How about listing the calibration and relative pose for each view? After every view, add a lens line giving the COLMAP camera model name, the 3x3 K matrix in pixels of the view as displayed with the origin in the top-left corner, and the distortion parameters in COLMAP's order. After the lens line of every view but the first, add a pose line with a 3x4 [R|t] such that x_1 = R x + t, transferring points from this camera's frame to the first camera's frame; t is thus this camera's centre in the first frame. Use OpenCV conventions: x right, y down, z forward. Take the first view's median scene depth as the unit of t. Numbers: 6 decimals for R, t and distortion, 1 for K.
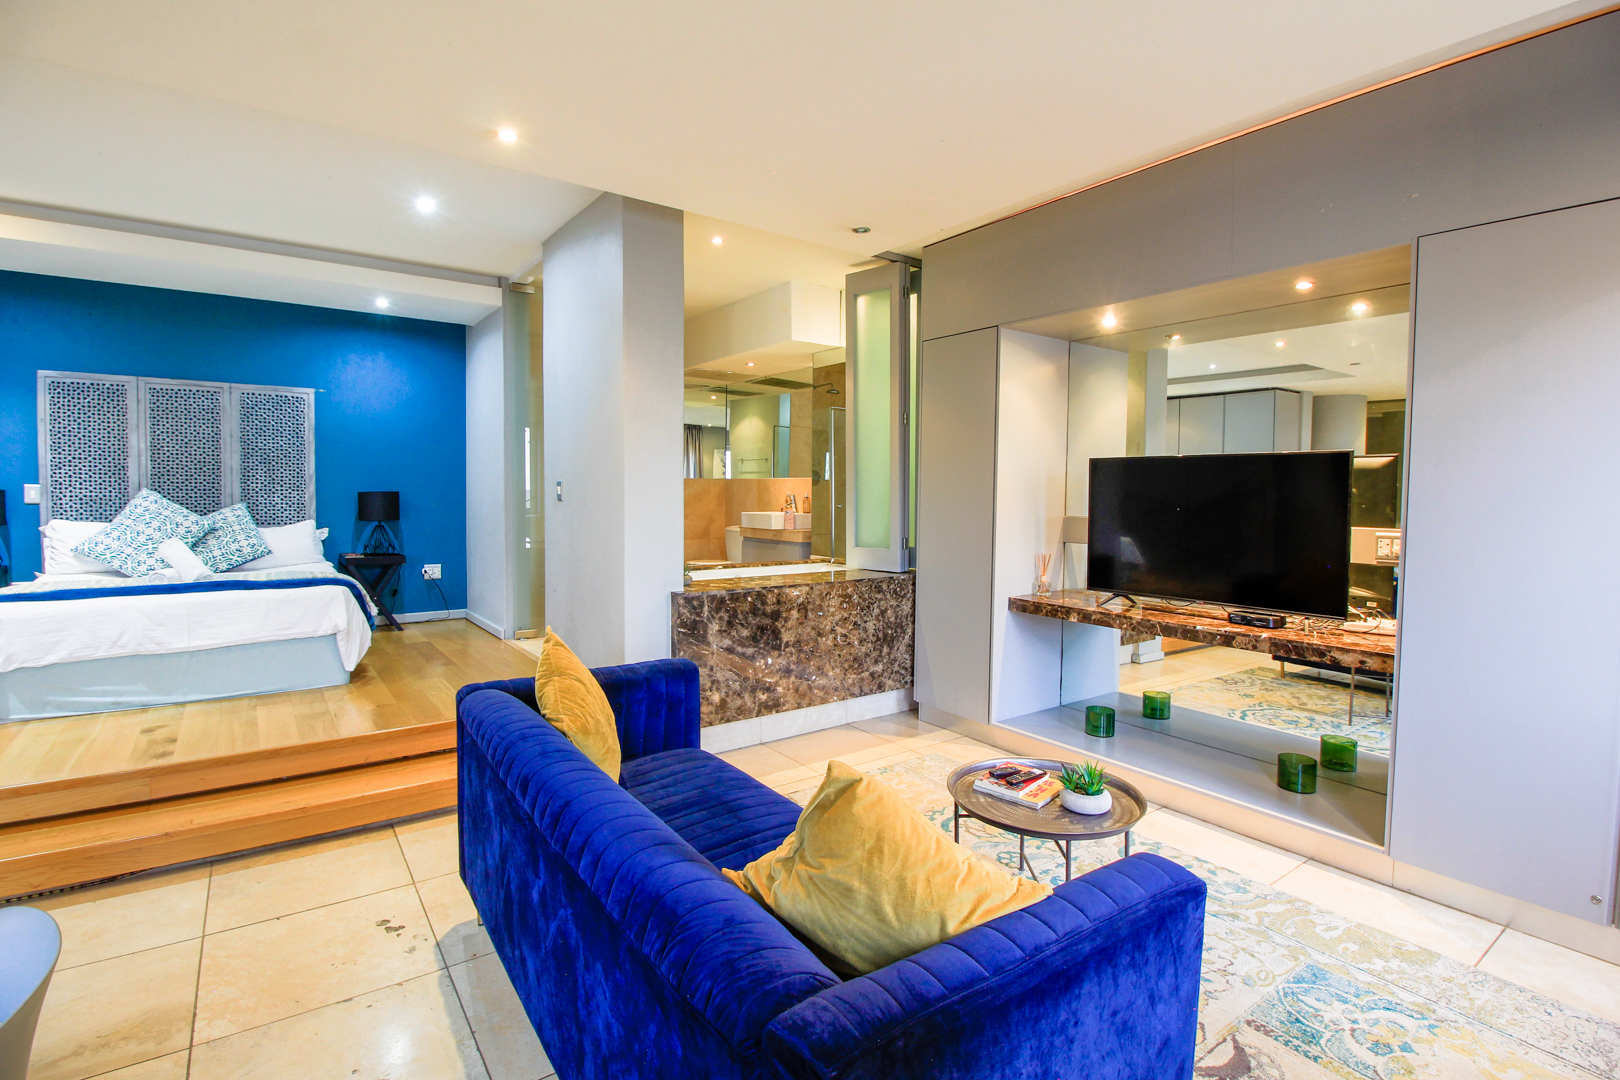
lens RADIAL K [[763.9, 0, 826.1], [0, 763.9, 523.5], [0, 0, 1]] dist [-0.005147, -0.010303]
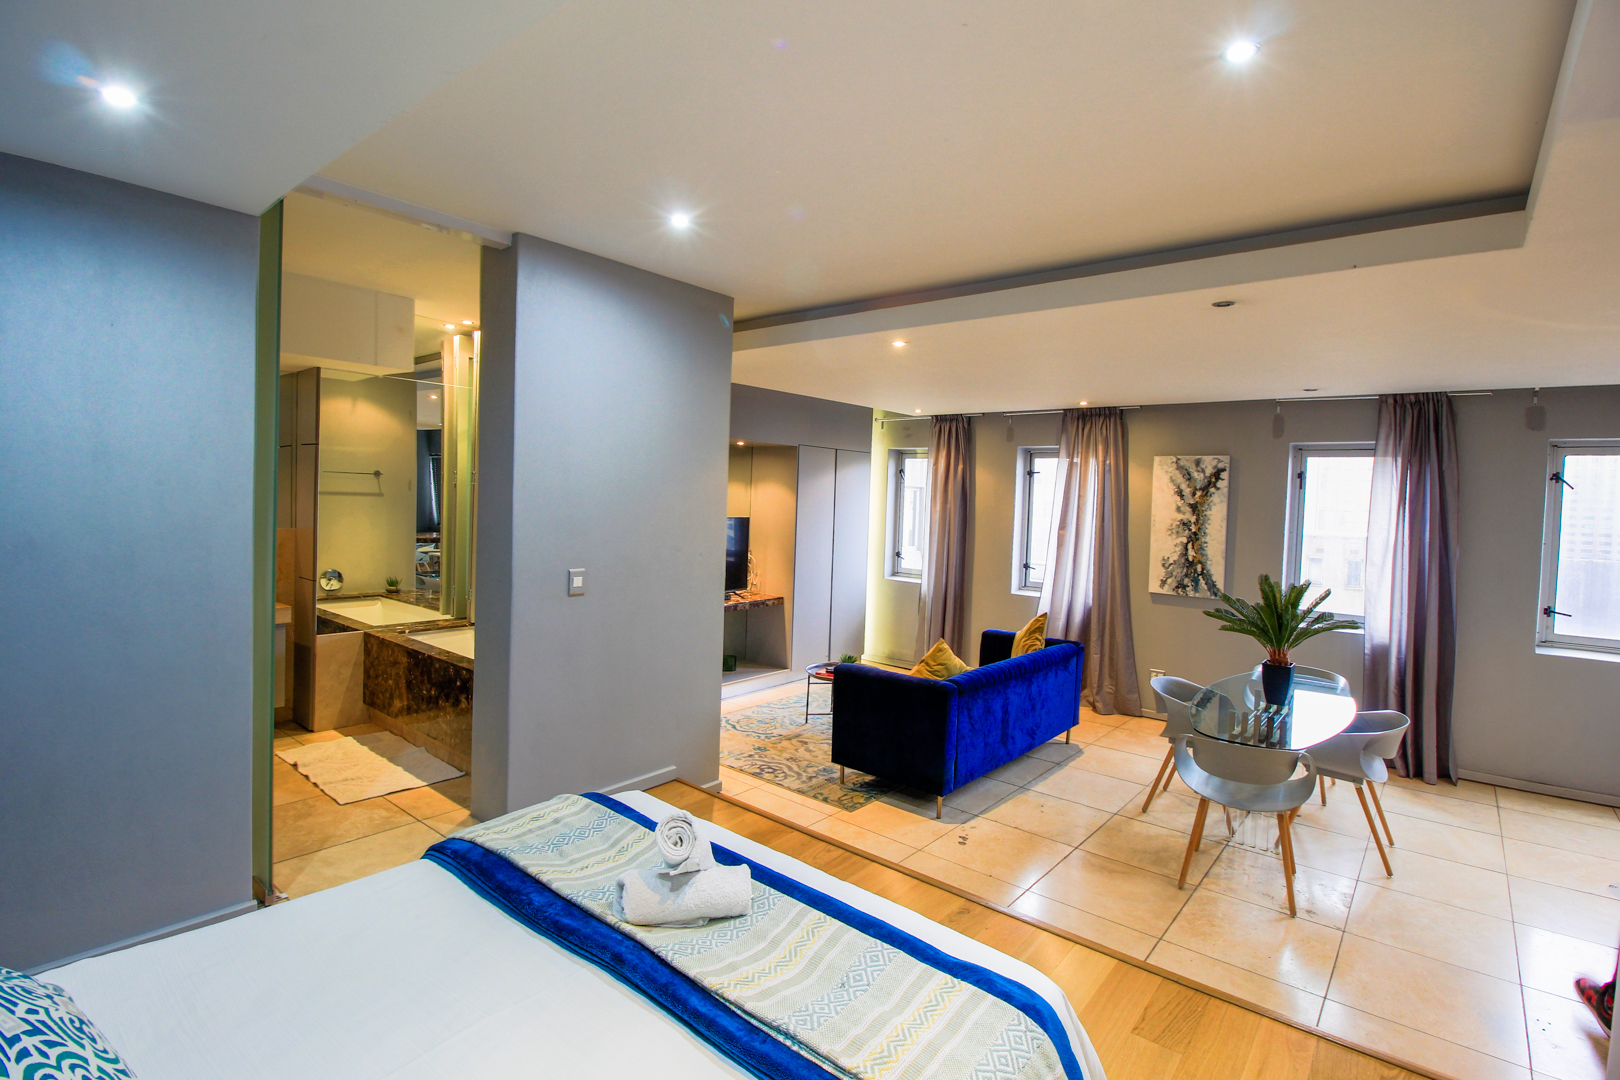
lens RADIAL K [[763.9, 0, 824.1], [0, 763.9, 522.4], [0, 0, 1]] dist [-0.005147, -0.010303]
pose [[-0.239957, -0.051422, 0.969421, -1.095515], [0.005062, 0.998516, 0.054218, -0.136687], [-0.970770, 0.017917, -0.239340, 0.882642]]
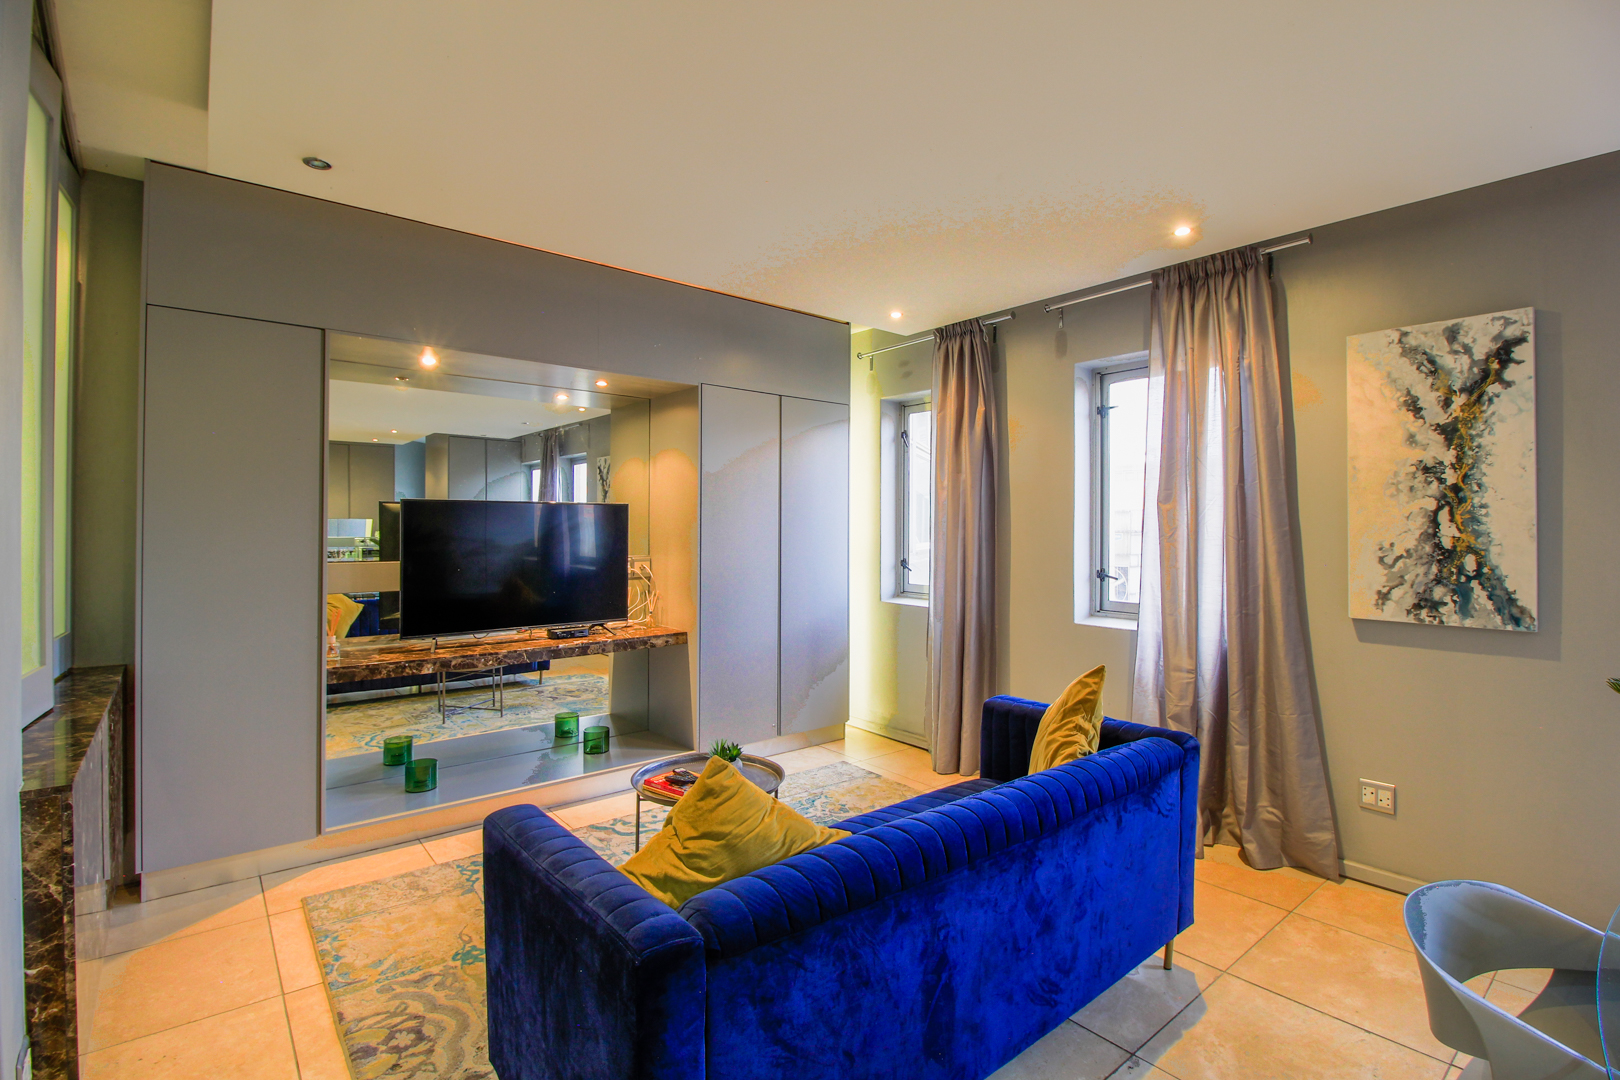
lens RADIAL K [[751.9, 0, 819.7], [0, 751.9, 525.2], [0, 0, 1]] dist [-0.000983, -0.012133]
pose [[-0.061131, -0.008410, 0.998094, -0.513565], [0.039011, 0.999180, 0.010808, -0.036221], [-0.997367, 0.039597, -0.060753, 0.470737]]
